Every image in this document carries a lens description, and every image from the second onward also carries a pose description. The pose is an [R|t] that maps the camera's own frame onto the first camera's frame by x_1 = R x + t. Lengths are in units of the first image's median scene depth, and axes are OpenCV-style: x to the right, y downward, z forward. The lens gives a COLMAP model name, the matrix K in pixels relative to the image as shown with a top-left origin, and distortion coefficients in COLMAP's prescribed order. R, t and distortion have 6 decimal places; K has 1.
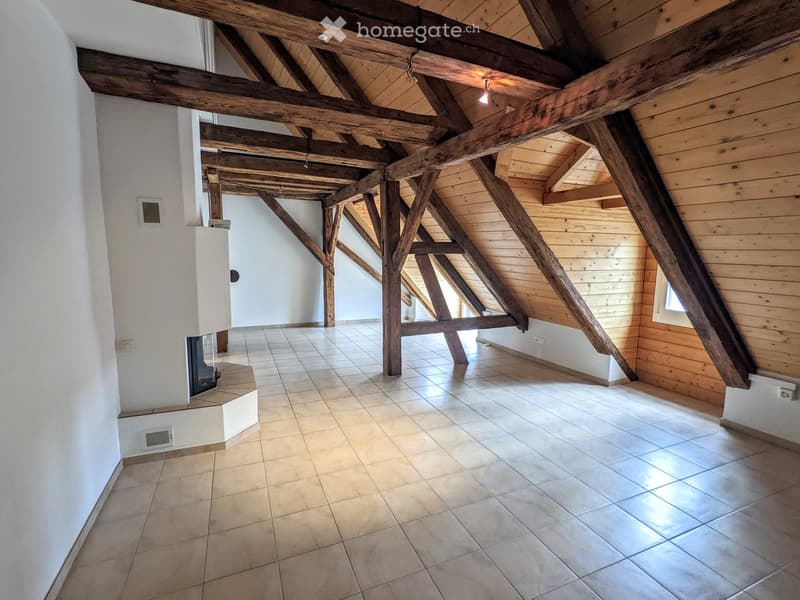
lens RADIAL K [[378.2, 0, 398.6], [0, 378.2, 293.2], [0, 0, 1]] dist [0.001416, 0.001417]
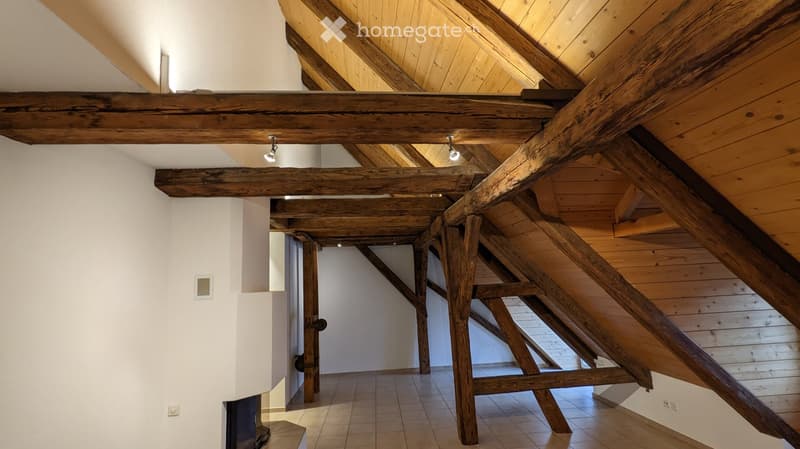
lens RADIAL K [[379.3, 0, 398.6], [0, 379.3, 228.5], [0, 0, 1]] dist [-0.002683, 0.000431]
pose [[0.938994, -0.106258, -0.327107, 0.183305], [0.022731, 0.968172, -0.249251, -0.047722], [0.343181, 0.226609, 0.911523, 0.060999]]
